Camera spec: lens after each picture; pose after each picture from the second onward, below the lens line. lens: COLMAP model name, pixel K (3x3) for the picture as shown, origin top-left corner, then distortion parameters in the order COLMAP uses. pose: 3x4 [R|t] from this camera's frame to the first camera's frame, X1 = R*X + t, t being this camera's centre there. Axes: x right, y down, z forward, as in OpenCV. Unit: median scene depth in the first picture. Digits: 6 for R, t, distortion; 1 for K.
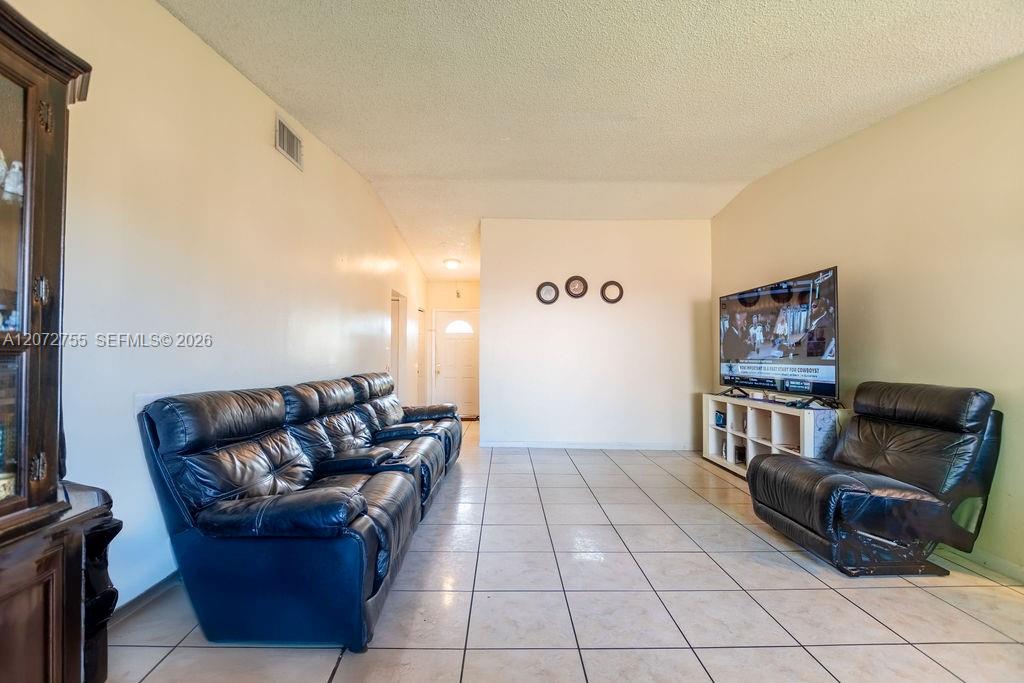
lens RADIAL K [[457.6, 0, 502.2], [0, 457.6, 339.6], [0, 0, 1]] dist [-0.015671, -0.000473]
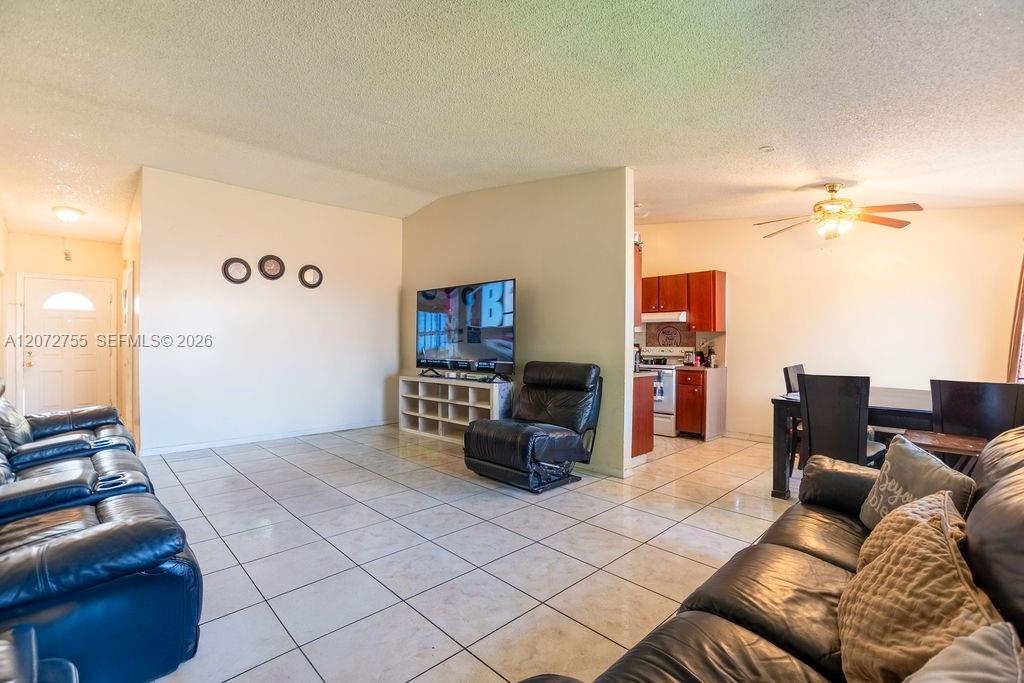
lens RADIAL K [[457.6, 0, 507.7], [0, 457.6, 342.7], [0, 0, 1]] dist [-0.015671, -0.000473]
pose [[0.728976, -0.002696, 0.684534, -0.272260], [-0.026501, 0.999131, 0.032157, -0.011875], [-0.684027, -0.041582, 0.728271, 0.001758]]
